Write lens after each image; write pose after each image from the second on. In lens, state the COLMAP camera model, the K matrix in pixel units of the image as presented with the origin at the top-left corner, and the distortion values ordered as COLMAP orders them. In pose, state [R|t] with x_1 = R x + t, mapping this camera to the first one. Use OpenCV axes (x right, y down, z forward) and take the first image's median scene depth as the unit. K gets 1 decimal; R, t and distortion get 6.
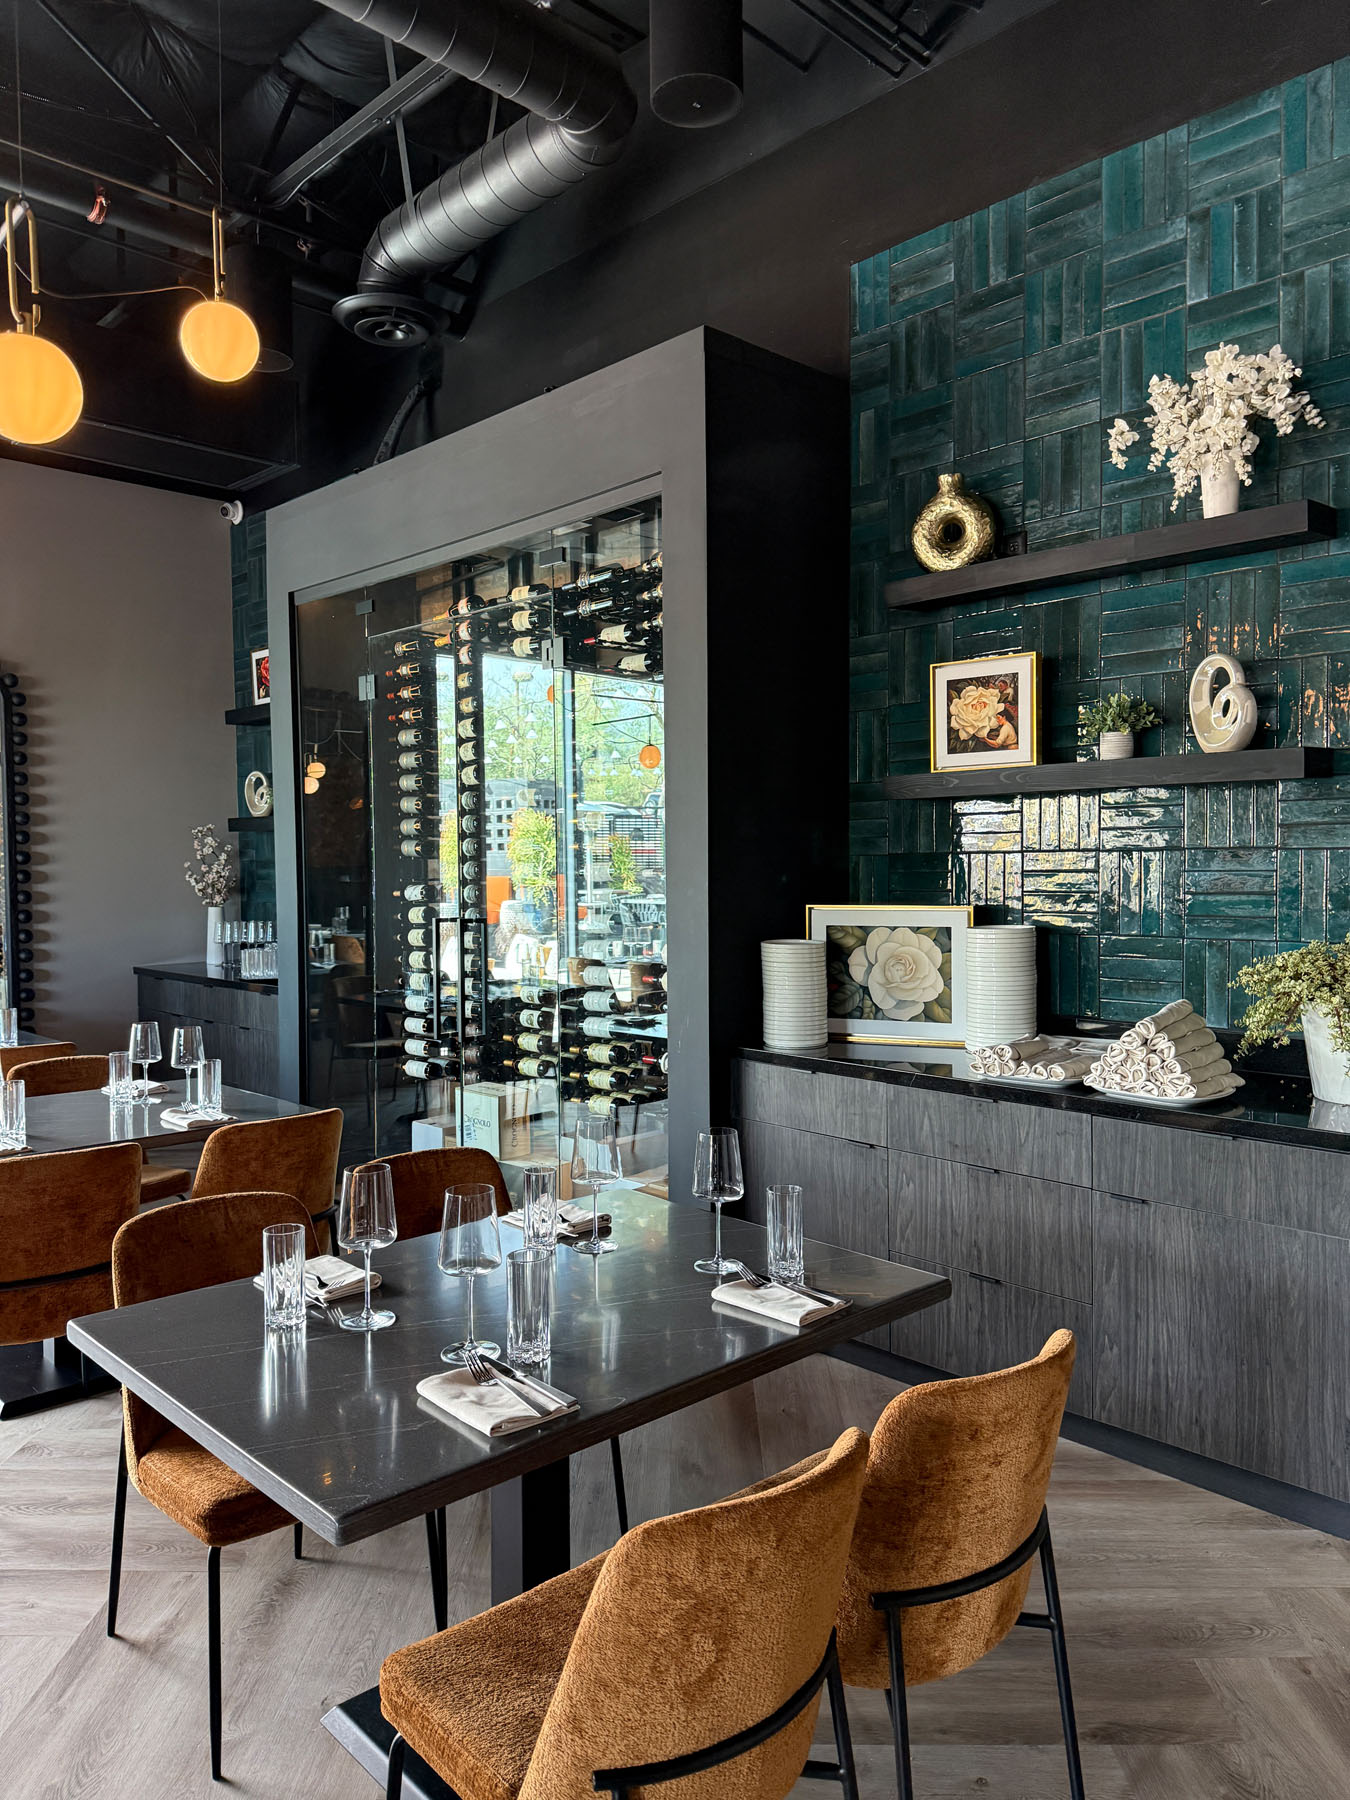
lens RADIAL K [[1294.0, 0, 668.8], [0, 1294.0, 913.1], [0, 0, 1]] dist [0.030628, -0.040117]
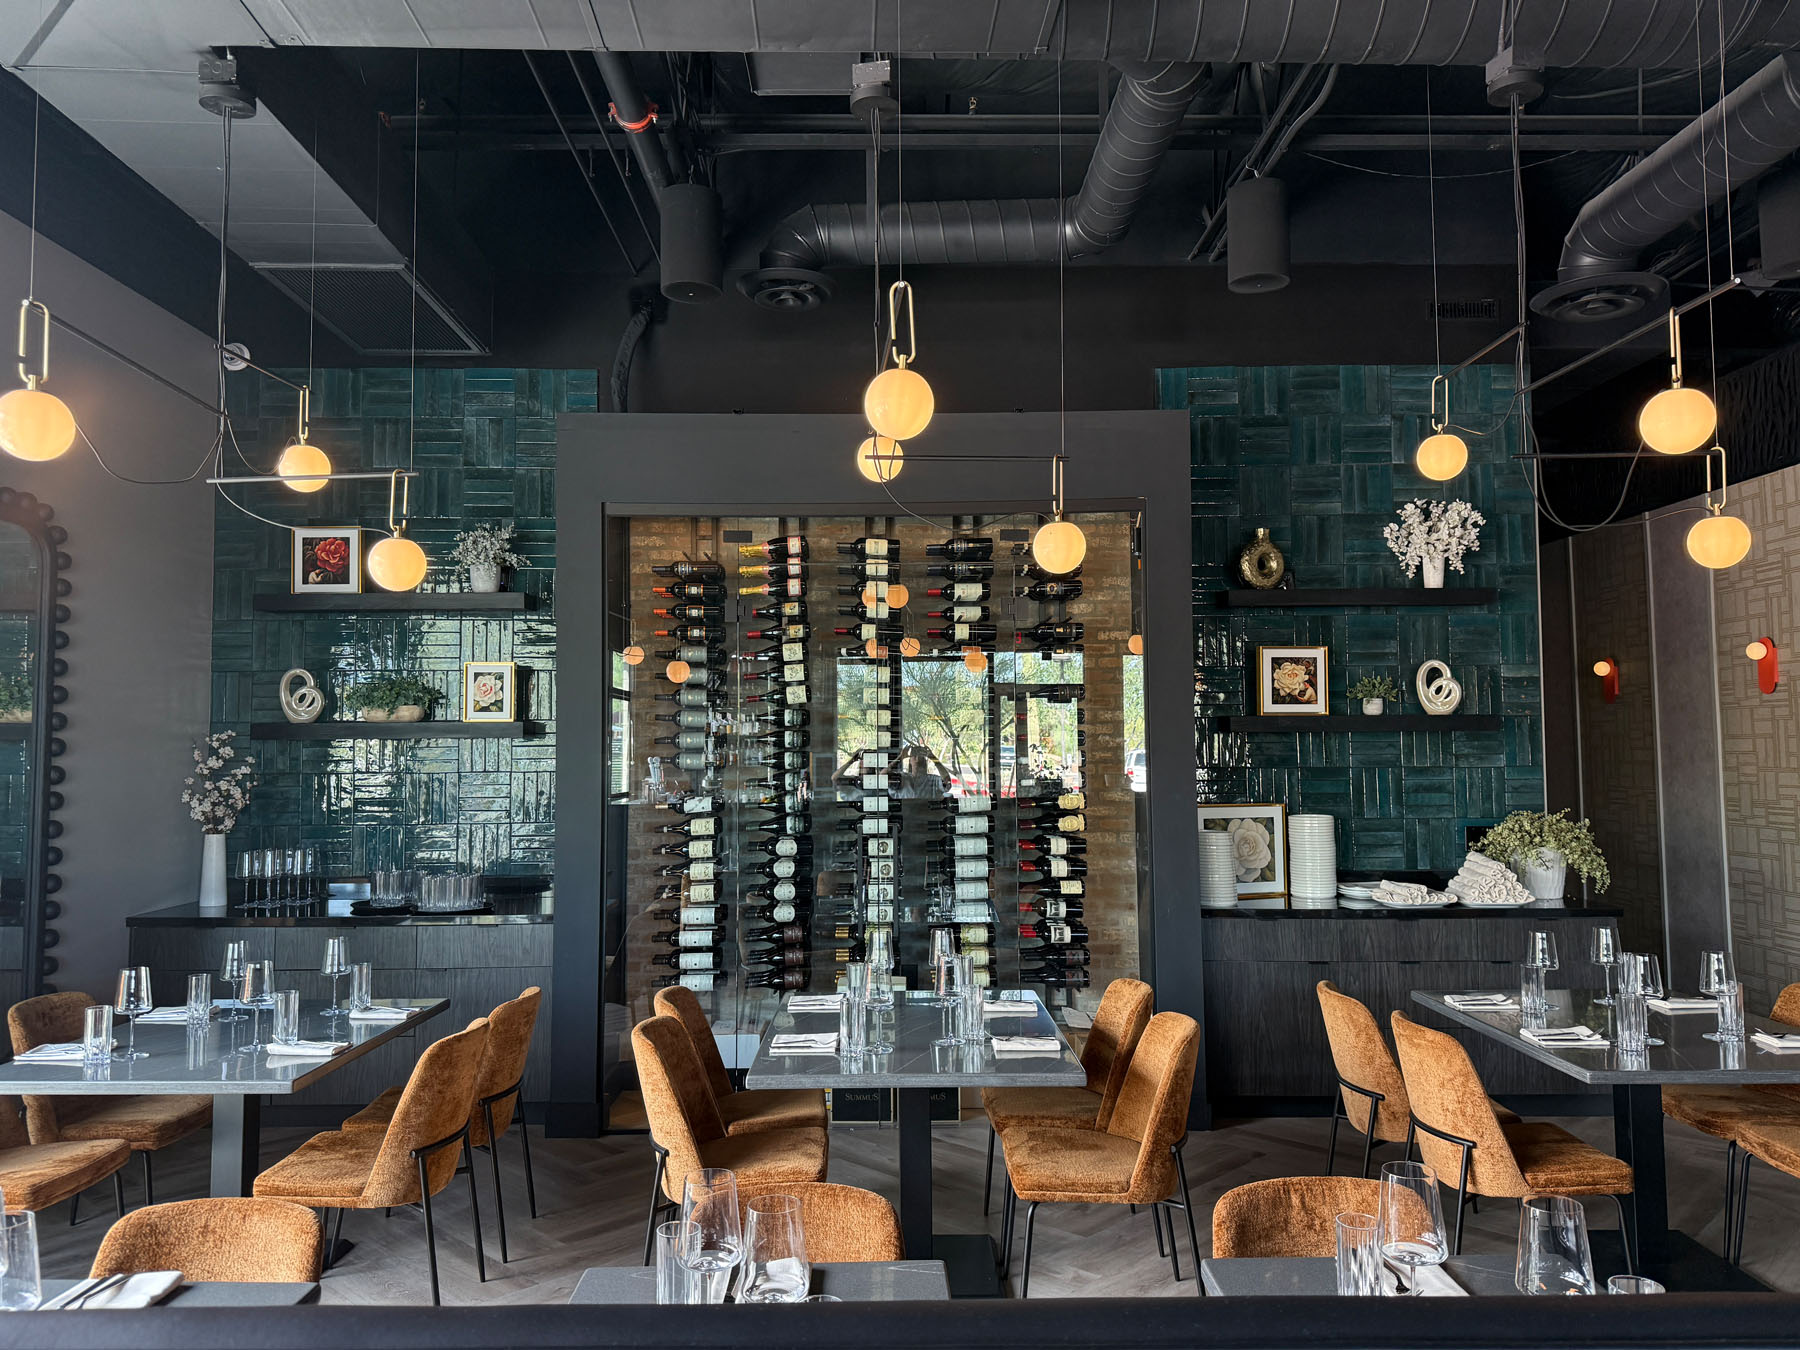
lens RADIAL K [[1294.0, 0, 883.2], [0, 1294.0, 671.6], [0, 0, 1]] dist [0.030628, -0.040117]
pose [[0.692158, 0.048322, 0.720127, -1.239099], [0.029858, 0.994985, -0.095464, -0.028384], [-0.721128, 0.087578, 0.687244, 0.271957]]
